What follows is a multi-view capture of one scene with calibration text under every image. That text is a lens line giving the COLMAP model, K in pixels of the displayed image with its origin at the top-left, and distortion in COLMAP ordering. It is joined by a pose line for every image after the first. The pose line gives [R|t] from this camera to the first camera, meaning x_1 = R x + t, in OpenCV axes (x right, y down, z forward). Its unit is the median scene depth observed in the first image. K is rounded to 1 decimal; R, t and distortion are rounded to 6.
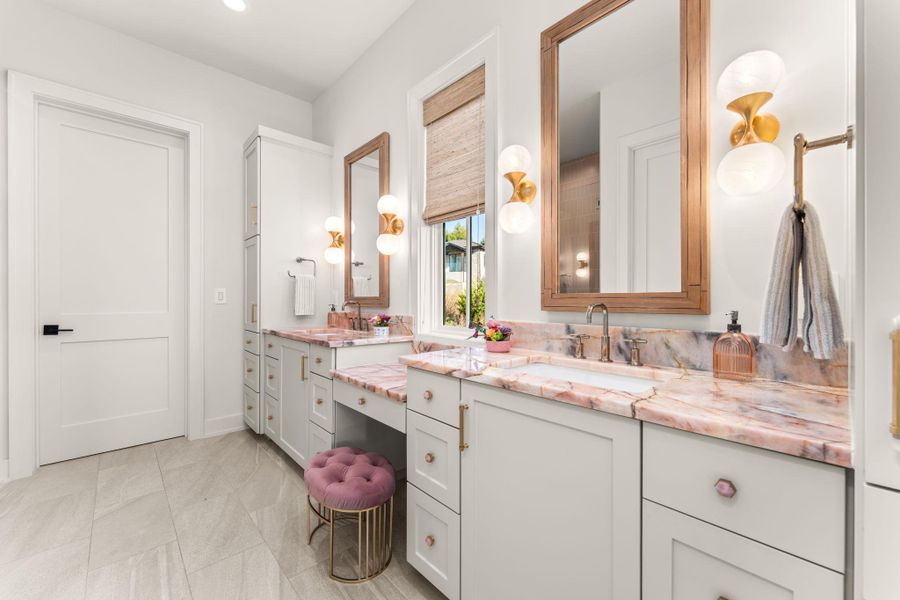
lens RADIAL K [[360.4, 0, 450.0], [0, 360.4, 300.0], [0, 0, 1]] dist [-0.000531, -0.000120]
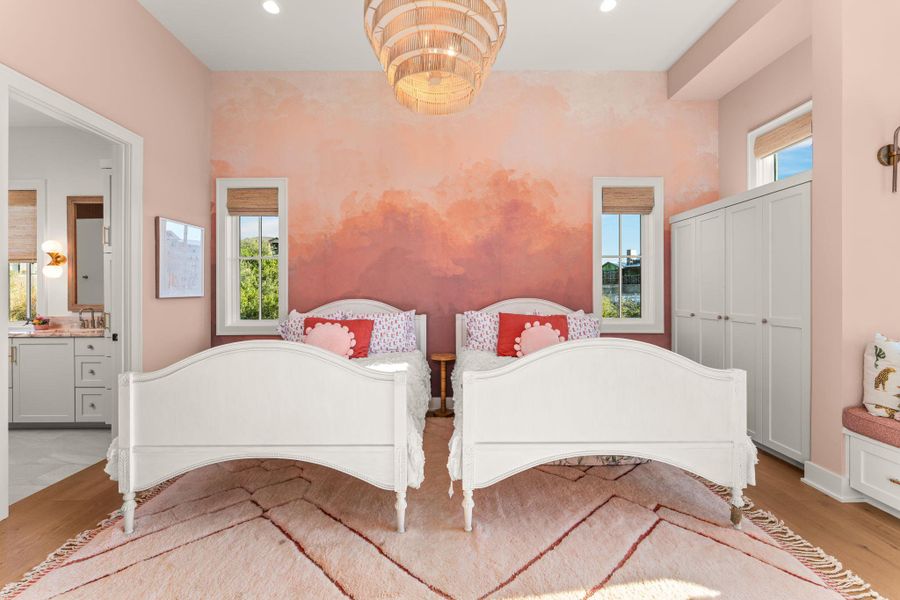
lens RADIAL K [[360.4, 0, 450.0], [0, 360.4, 300.0], [0, 0, 1]] dist [-0.000531, -0.000120]
pose [[0.665785, -0.003755, 0.746134, 0.159642], [-0.003422, 0.999961, 0.008086, -0.075462], [-0.746136, -0.007937, 0.665746, -2.547568]]
